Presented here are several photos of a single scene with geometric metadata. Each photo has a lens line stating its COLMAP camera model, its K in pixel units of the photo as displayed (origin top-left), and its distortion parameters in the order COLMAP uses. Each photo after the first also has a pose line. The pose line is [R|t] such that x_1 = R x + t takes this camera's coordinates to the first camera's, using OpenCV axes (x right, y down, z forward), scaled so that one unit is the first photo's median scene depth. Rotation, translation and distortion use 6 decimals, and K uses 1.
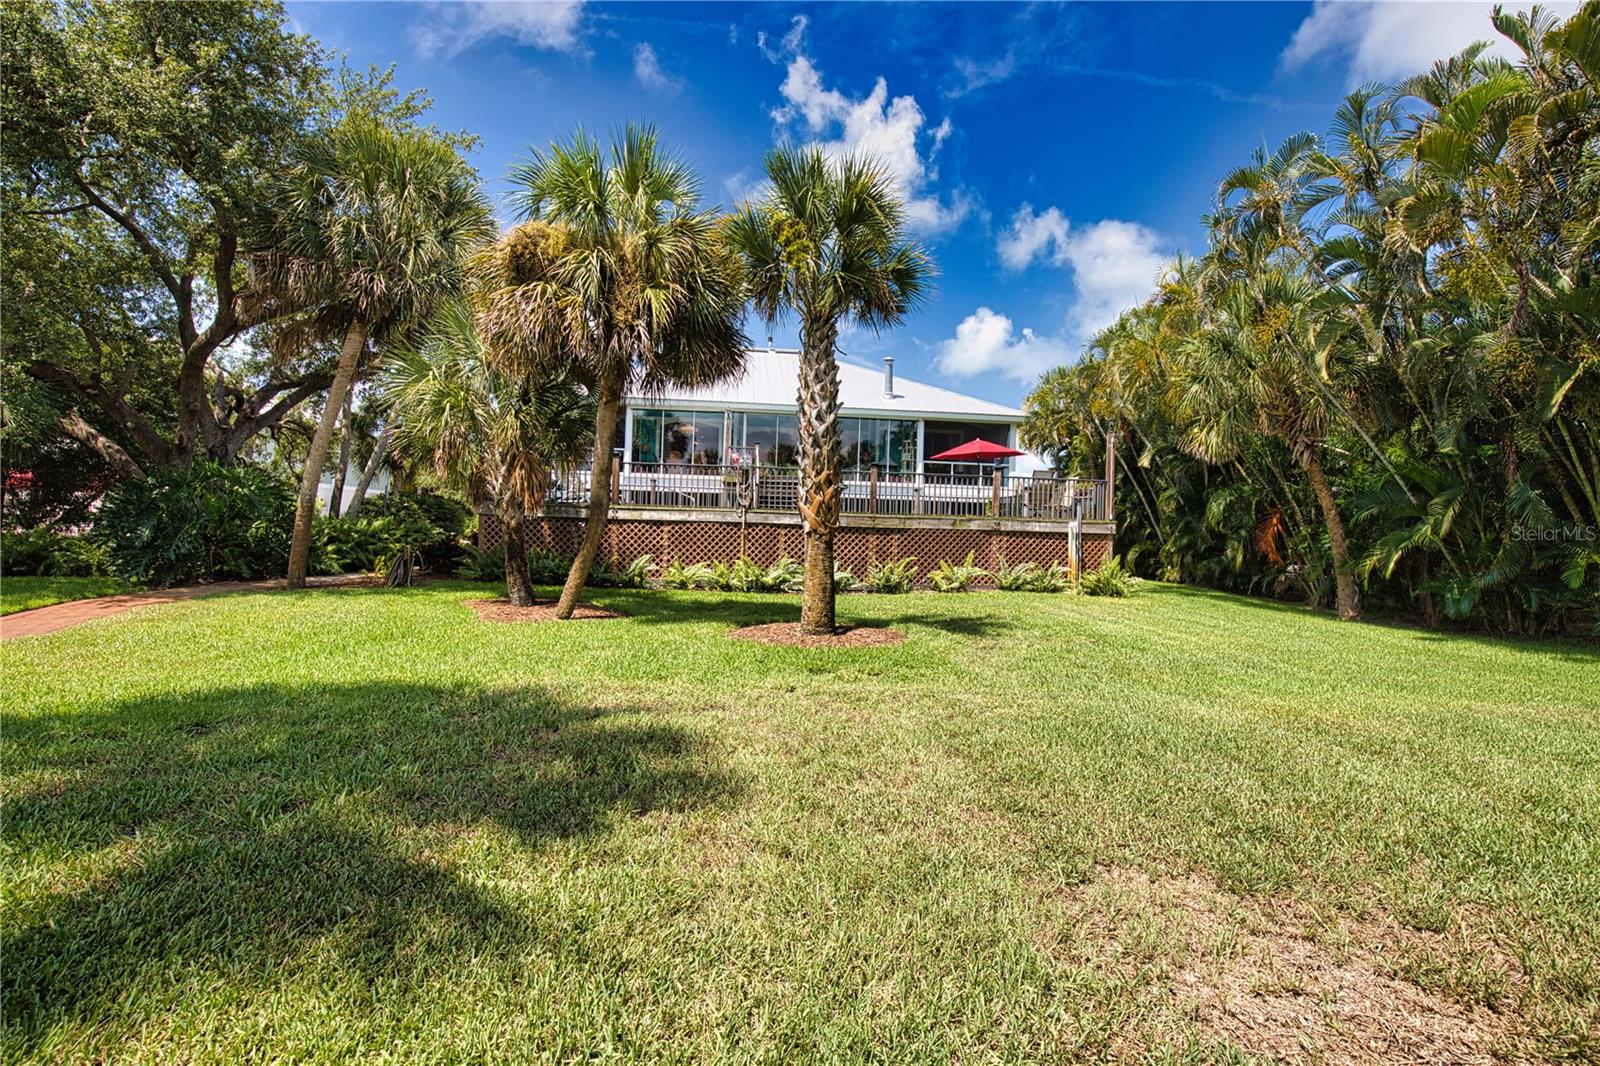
lens RADIAL K [[739.9, 0, 800.8], [0, 739.9, 536.2], [0, 0, 1]] dist [-0.000786, -0.000013]
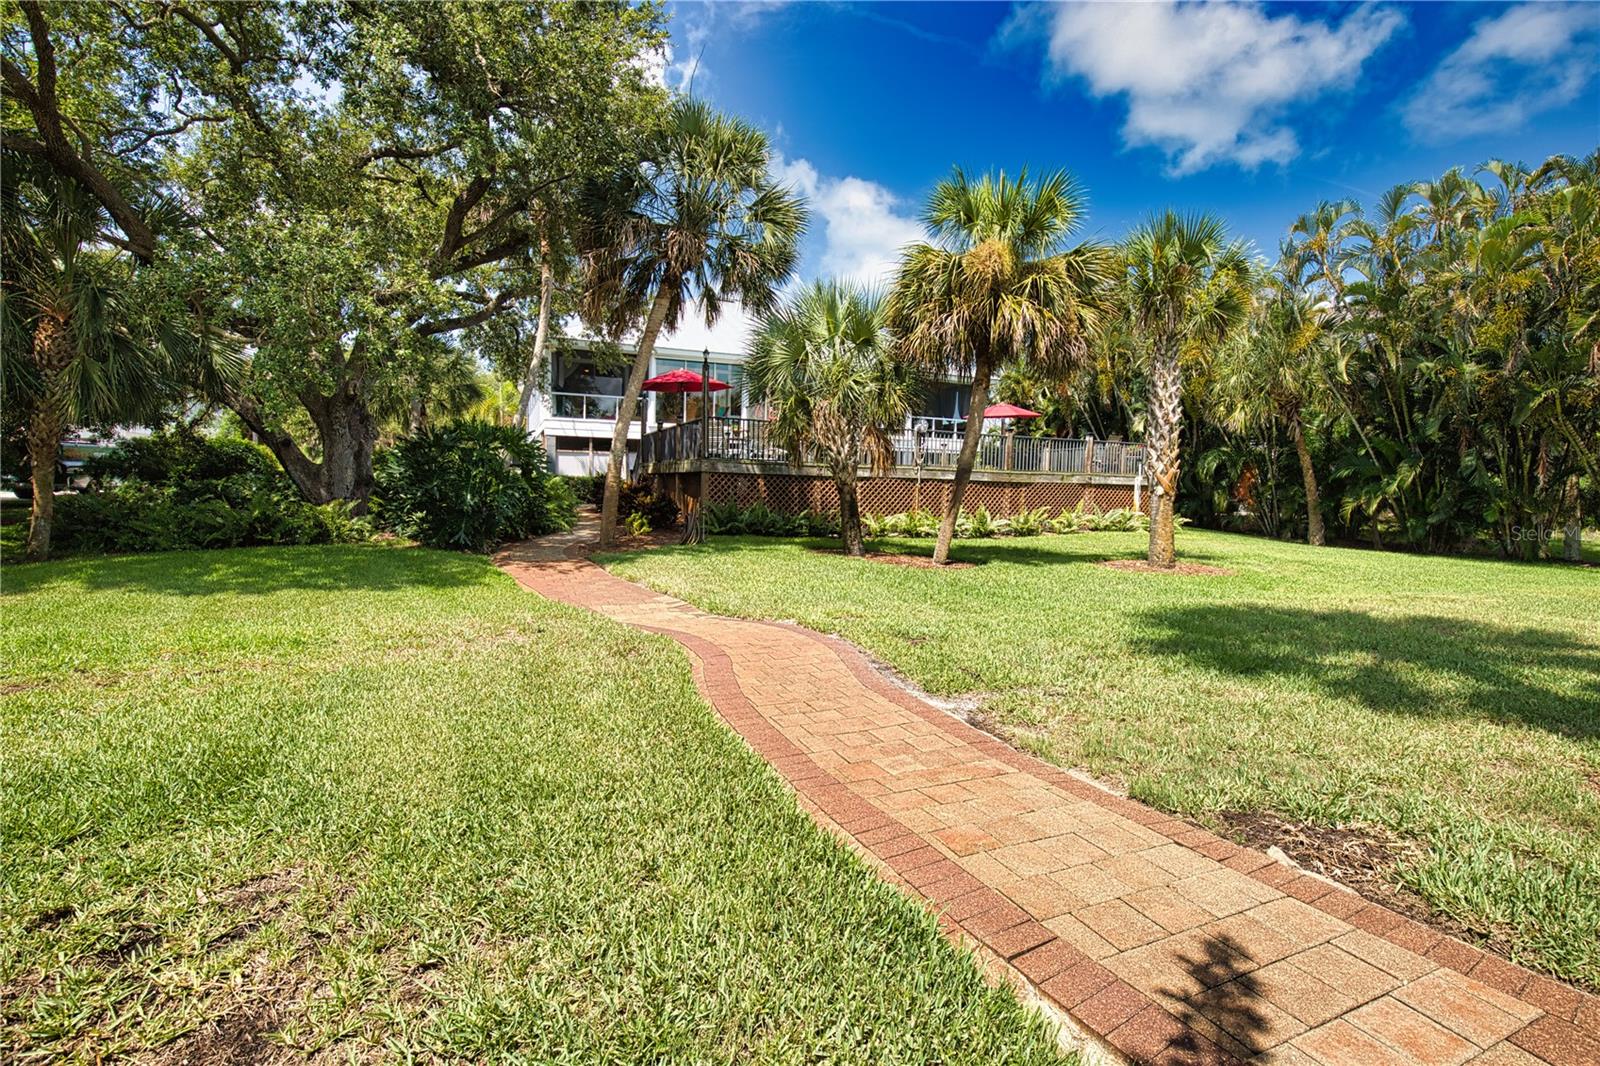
lens RADIAL K [[728.5, 0, 805.1], [0, 728.5, 536.3], [0, 0, 1]] dist [-0.020129, 0.000985]
pose [[0.951670, -0.027406, 0.305897, -0.606898], [0.001191, 0.996332, 0.085558, -0.025798], [-0.307120, -0.081059, 0.948212, -0.049279]]
